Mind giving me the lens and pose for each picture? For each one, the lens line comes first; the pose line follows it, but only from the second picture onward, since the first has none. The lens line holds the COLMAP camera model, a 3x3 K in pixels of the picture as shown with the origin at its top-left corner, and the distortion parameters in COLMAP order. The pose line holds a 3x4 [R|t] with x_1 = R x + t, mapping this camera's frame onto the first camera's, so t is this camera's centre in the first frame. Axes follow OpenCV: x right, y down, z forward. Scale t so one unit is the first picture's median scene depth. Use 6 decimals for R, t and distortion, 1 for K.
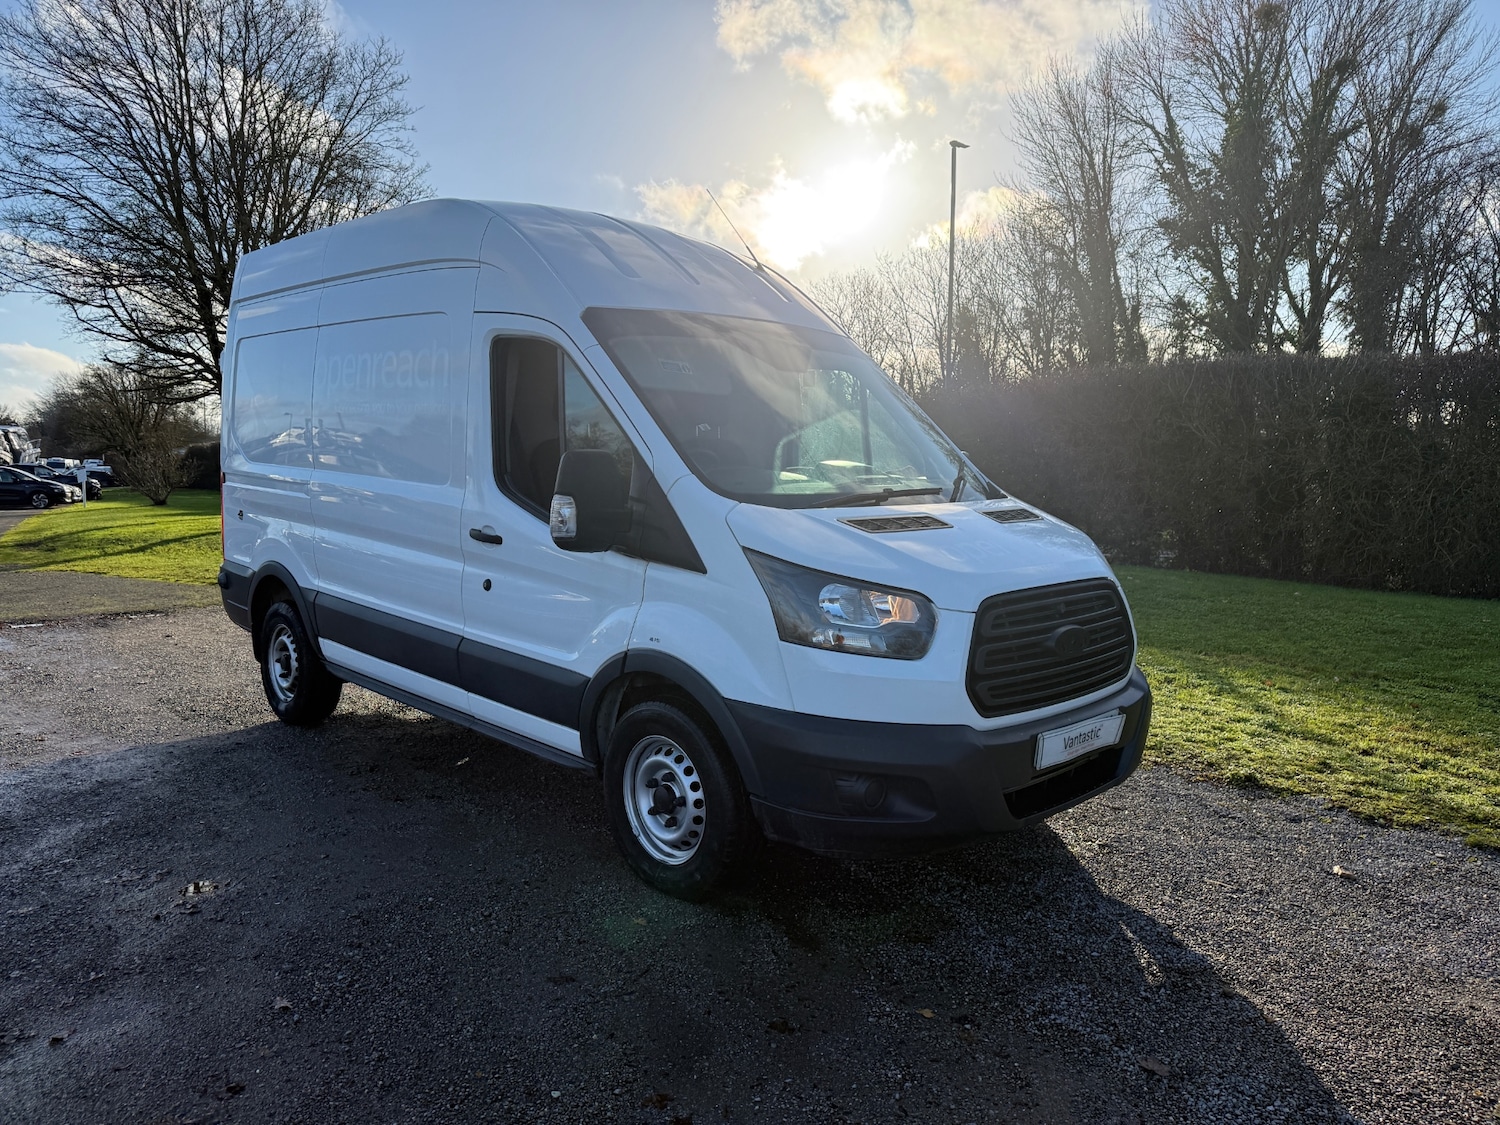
lens RADIAL K [[1054.8, 0, 751.9], [0, 1054.8, 566.0], [0, 0, 1]] dist [0.022559, -0.026493]
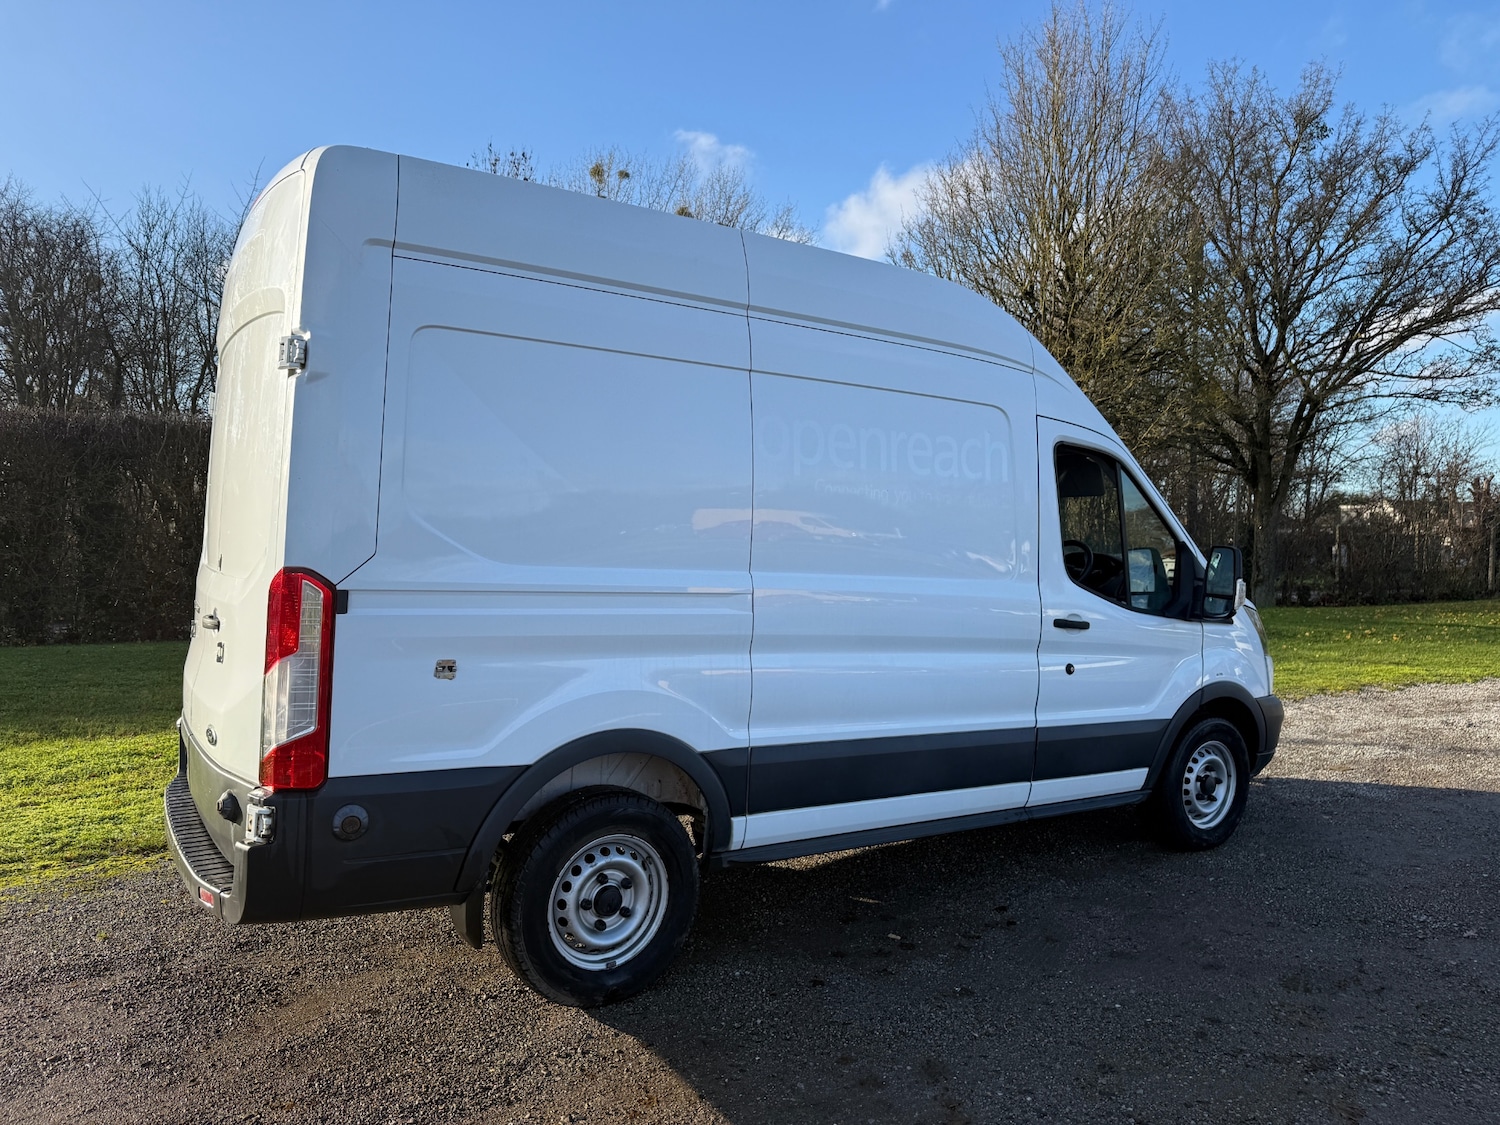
lens RADIAL K [[1054.8, 0, 745.8], [0, 1054.8, 559.5], [0, 0, 1]] dist [0.022559, -0.026493]
pose [[0.216261, -0.031516, 0.975827, -1.292008], [0.086211, 0.996191, 0.013067, -0.128691], [-0.972522, 0.081301, 0.218155, 1.007532]]
